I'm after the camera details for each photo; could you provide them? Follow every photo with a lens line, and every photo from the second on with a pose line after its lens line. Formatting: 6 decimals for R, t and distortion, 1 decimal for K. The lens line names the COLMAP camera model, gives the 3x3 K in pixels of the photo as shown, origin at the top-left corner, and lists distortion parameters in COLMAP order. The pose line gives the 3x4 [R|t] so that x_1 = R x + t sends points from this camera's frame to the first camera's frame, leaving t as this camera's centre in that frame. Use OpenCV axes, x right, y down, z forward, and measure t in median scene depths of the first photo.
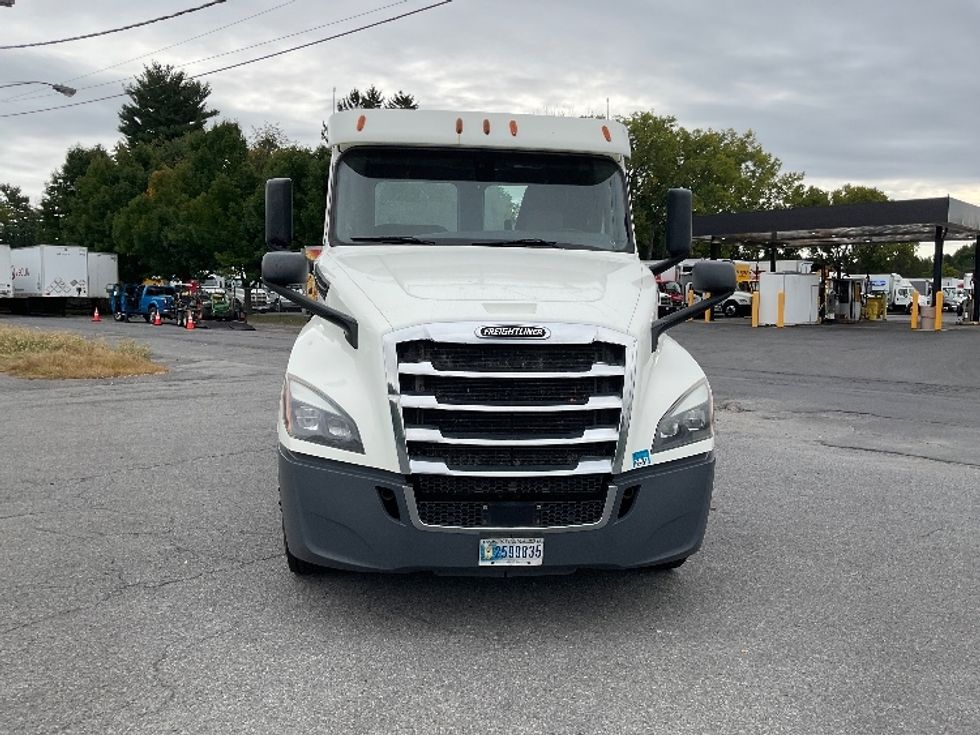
lens RADIAL K [[804.0, 0, 491.3], [0, 804.0, 366.9], [0, 0, 1]] dist [0.052028, -0.083291]
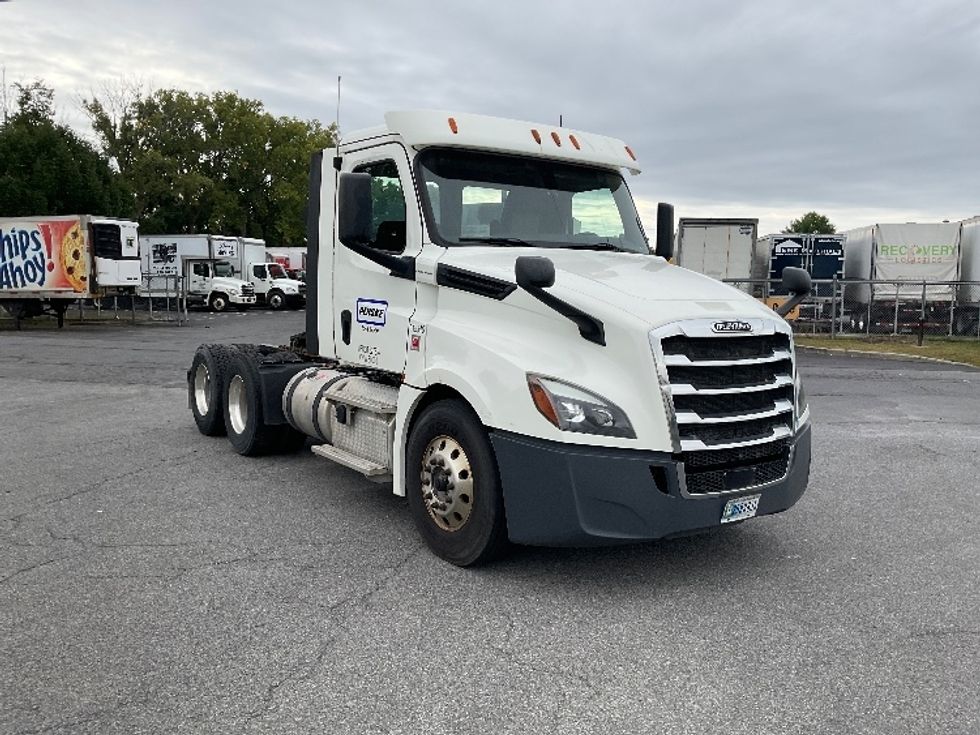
lens RADIAL K [[804.0, 0, 485.1], [0, 804.0, 369.3], [0, 0, 1]] dist [0.052028, -0.083291]
pose [[0.880263, -0.048222, 0.472030, -0.875686], [0.039696, 0.998819, 0.028011, -0.028561], [-0.472823, -0.005919, 0.881137, 0.112772]]
